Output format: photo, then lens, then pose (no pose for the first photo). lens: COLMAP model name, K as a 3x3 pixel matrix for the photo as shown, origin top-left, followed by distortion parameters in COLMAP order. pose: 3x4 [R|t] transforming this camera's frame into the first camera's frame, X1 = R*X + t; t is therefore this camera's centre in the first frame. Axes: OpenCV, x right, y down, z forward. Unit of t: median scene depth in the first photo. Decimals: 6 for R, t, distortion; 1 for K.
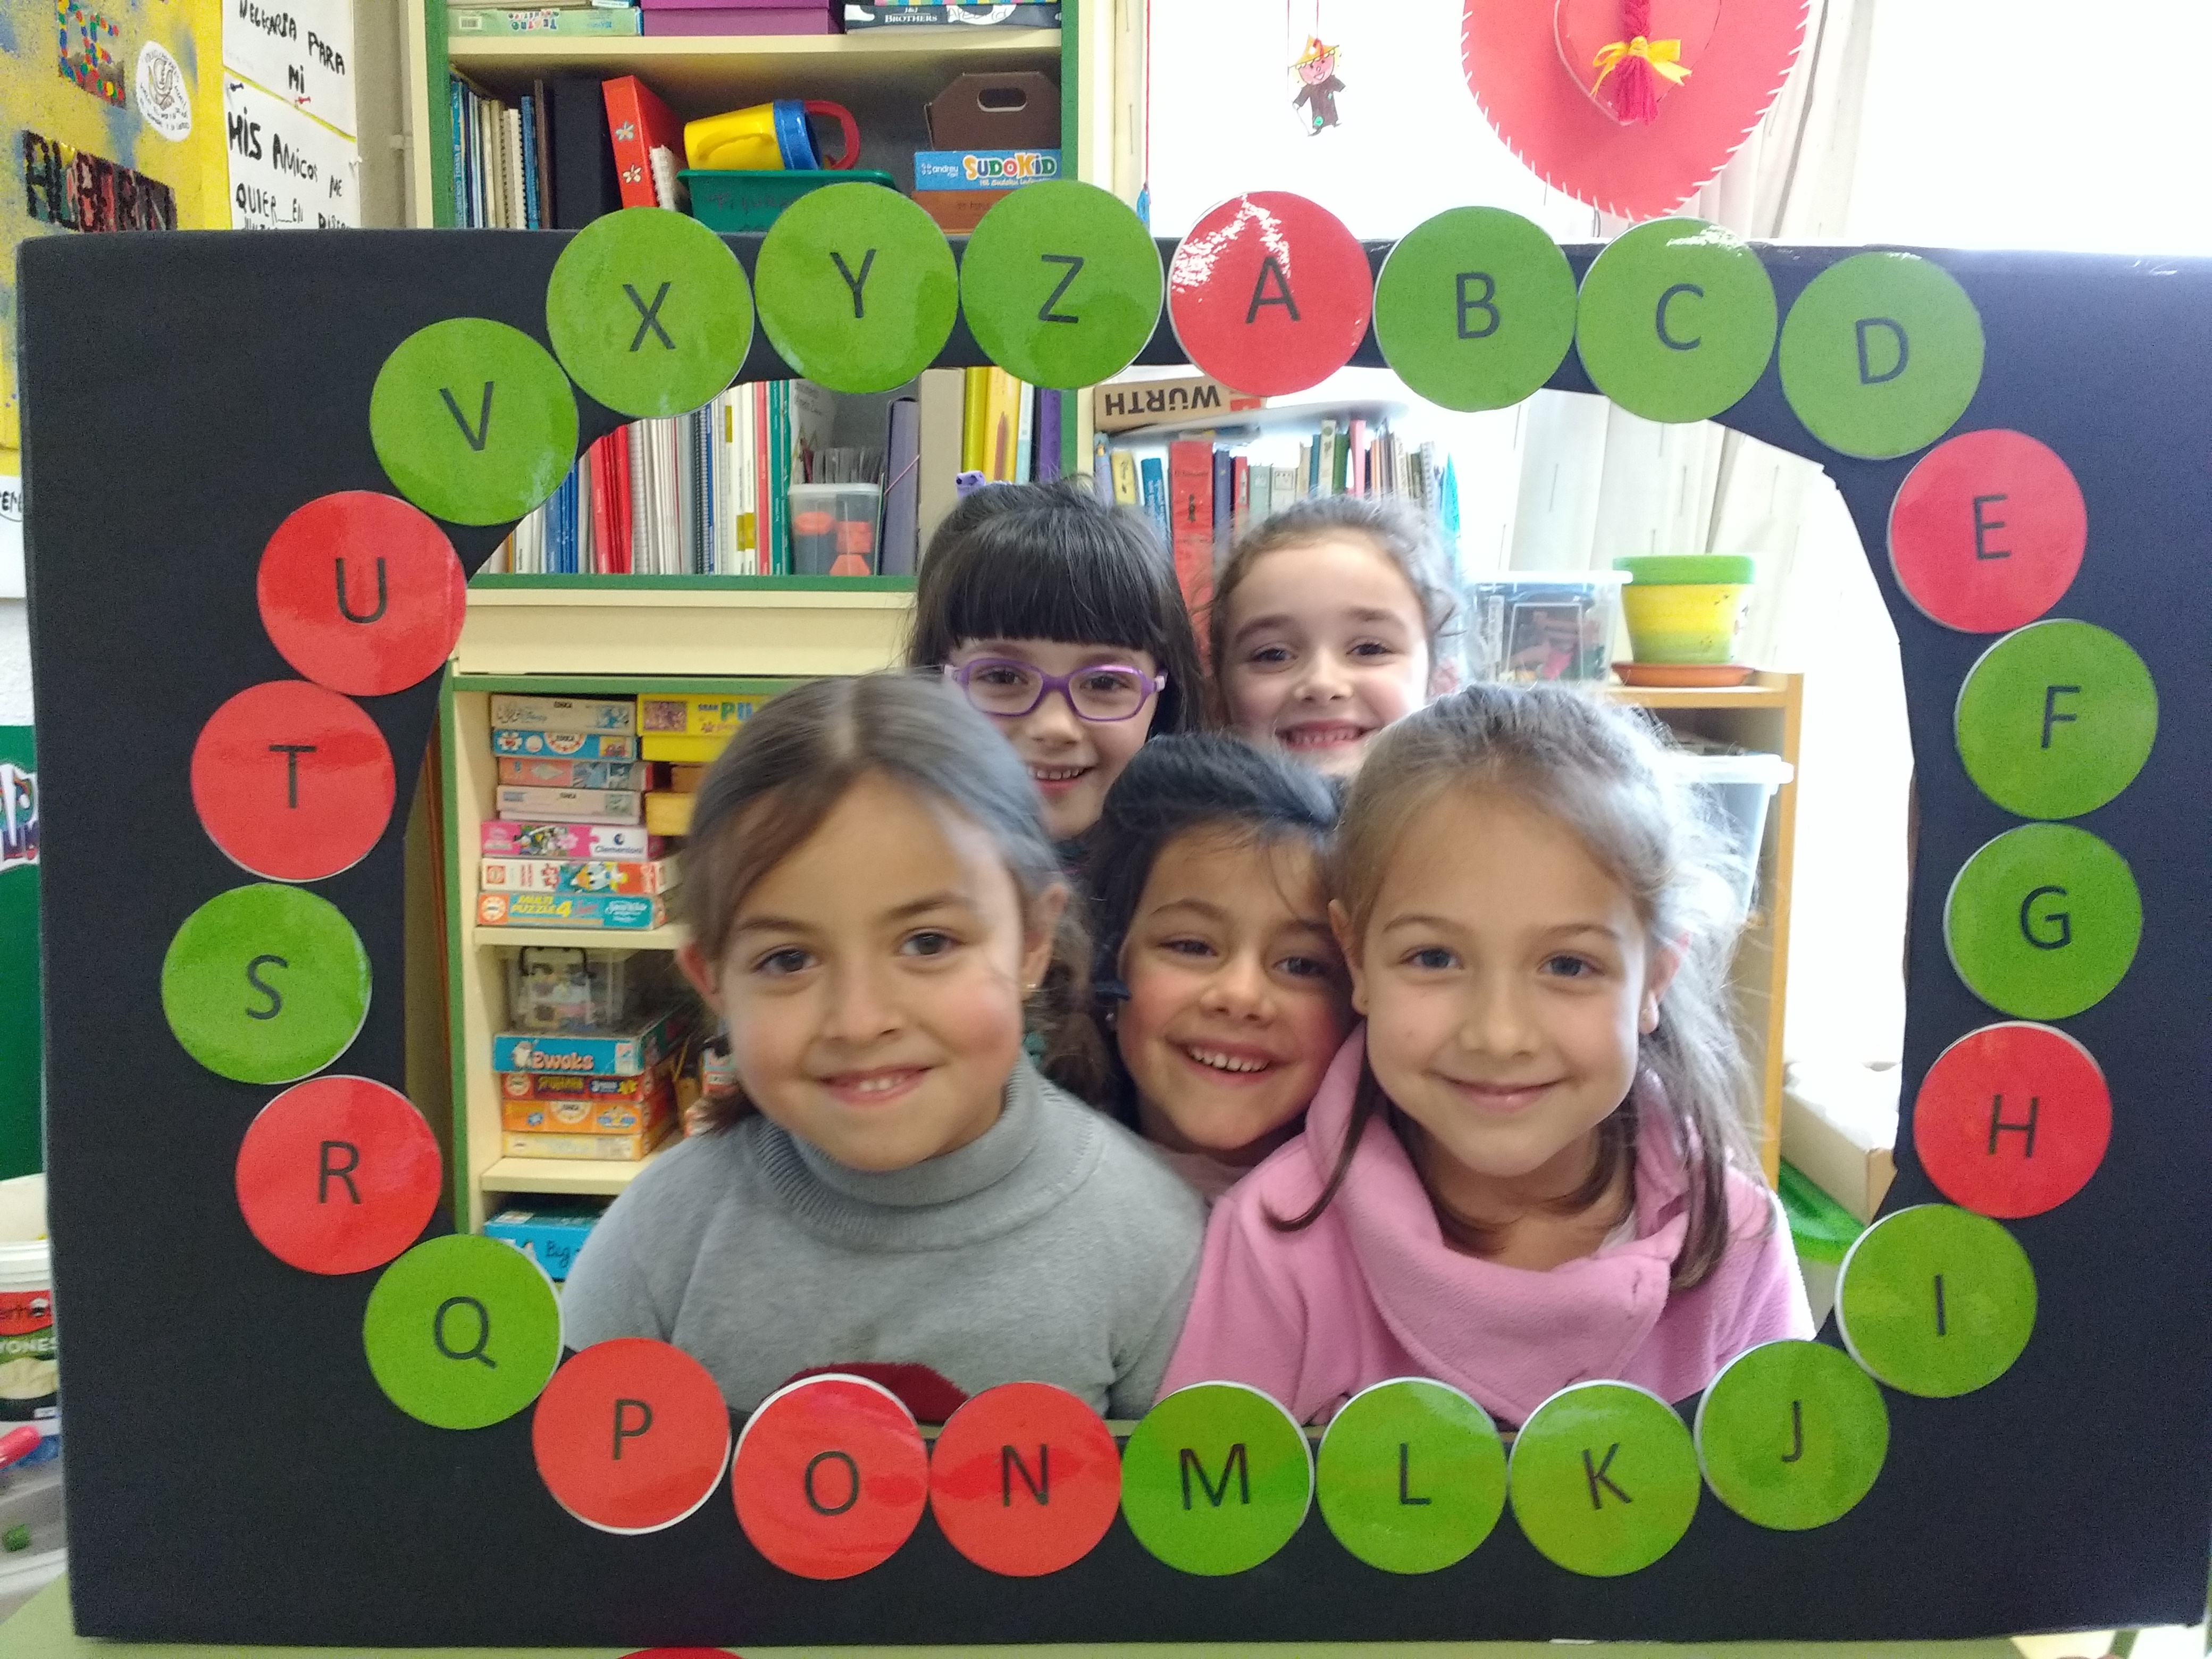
lens RADIAL K [[1729.1, 0, 1117.8], [0, 1729.1, 768.8], [0, 0, 1]] dist [0.080786, -0.103650]
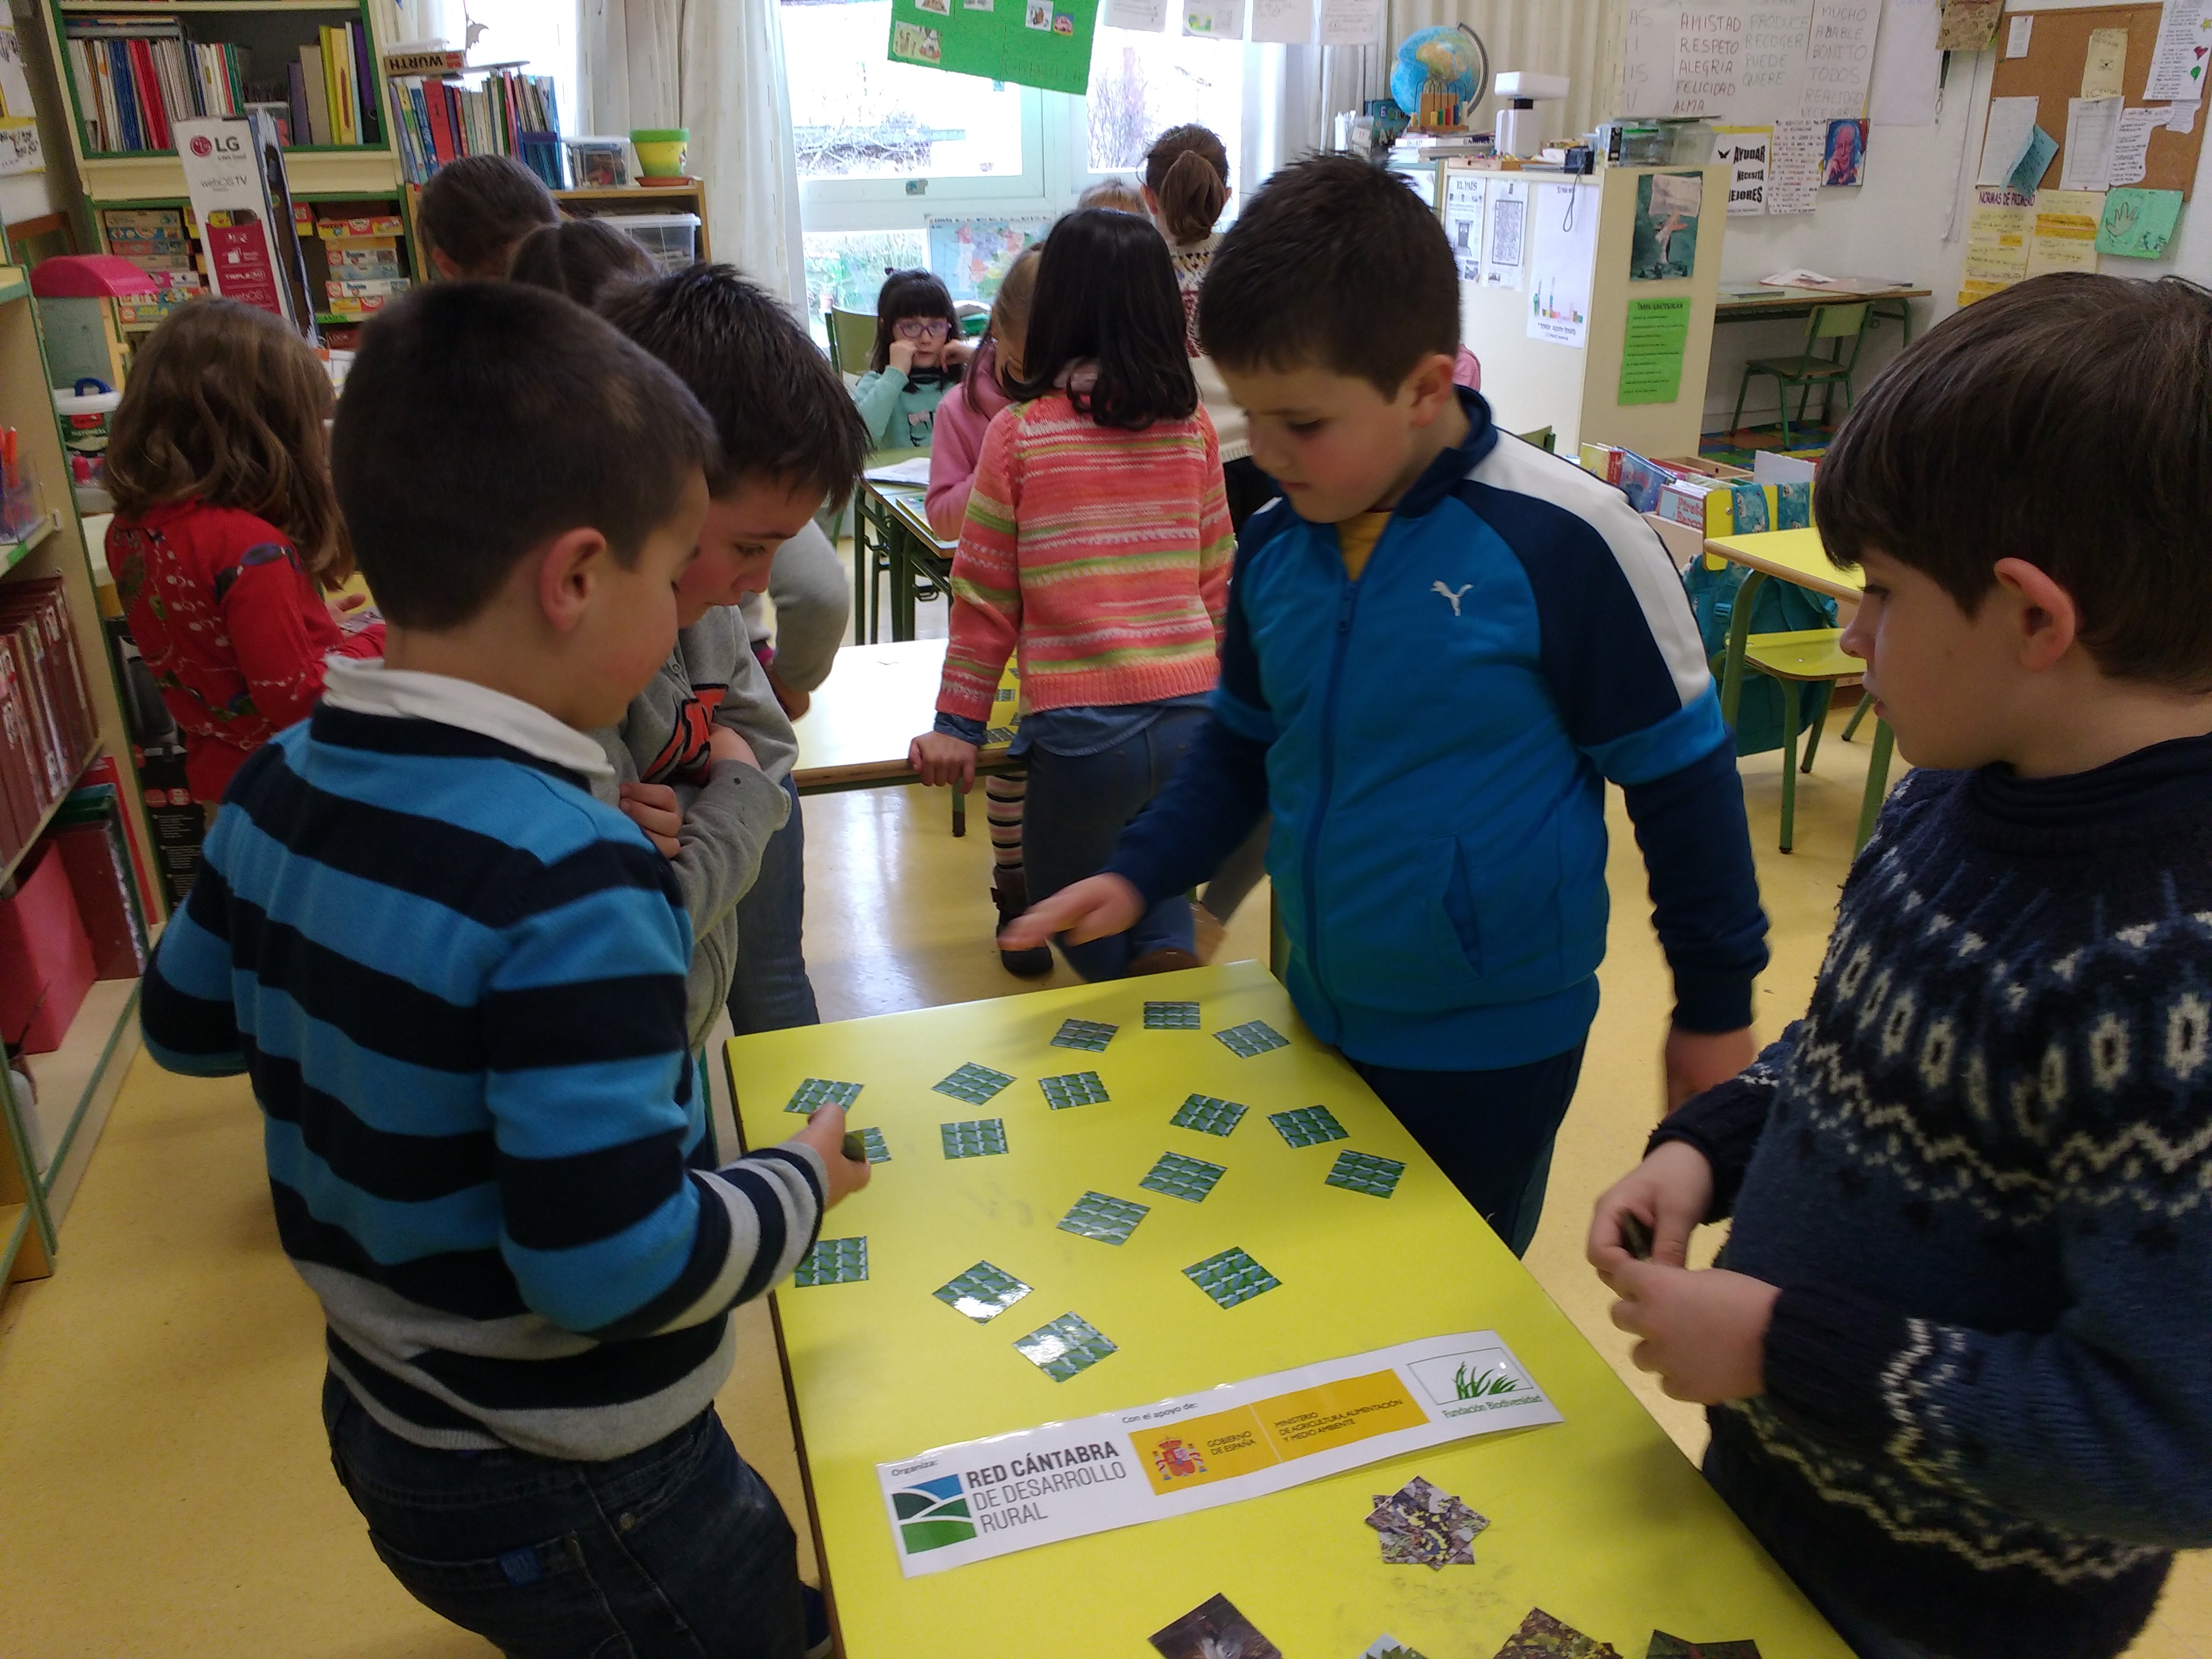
lens RADIAL K [[1729.1, 0, 1117.8], [0, 1729.1, 768.8], [0, 0, 1]] dist [0.080786, -0.103650]
pose [[0.936587, -0.147443, 0.317909, 0.019386], [0.057605, 0.959617, 0.275350, 0.098338], [-0.345669, -0.239576, 0.907257, -1.639136]]
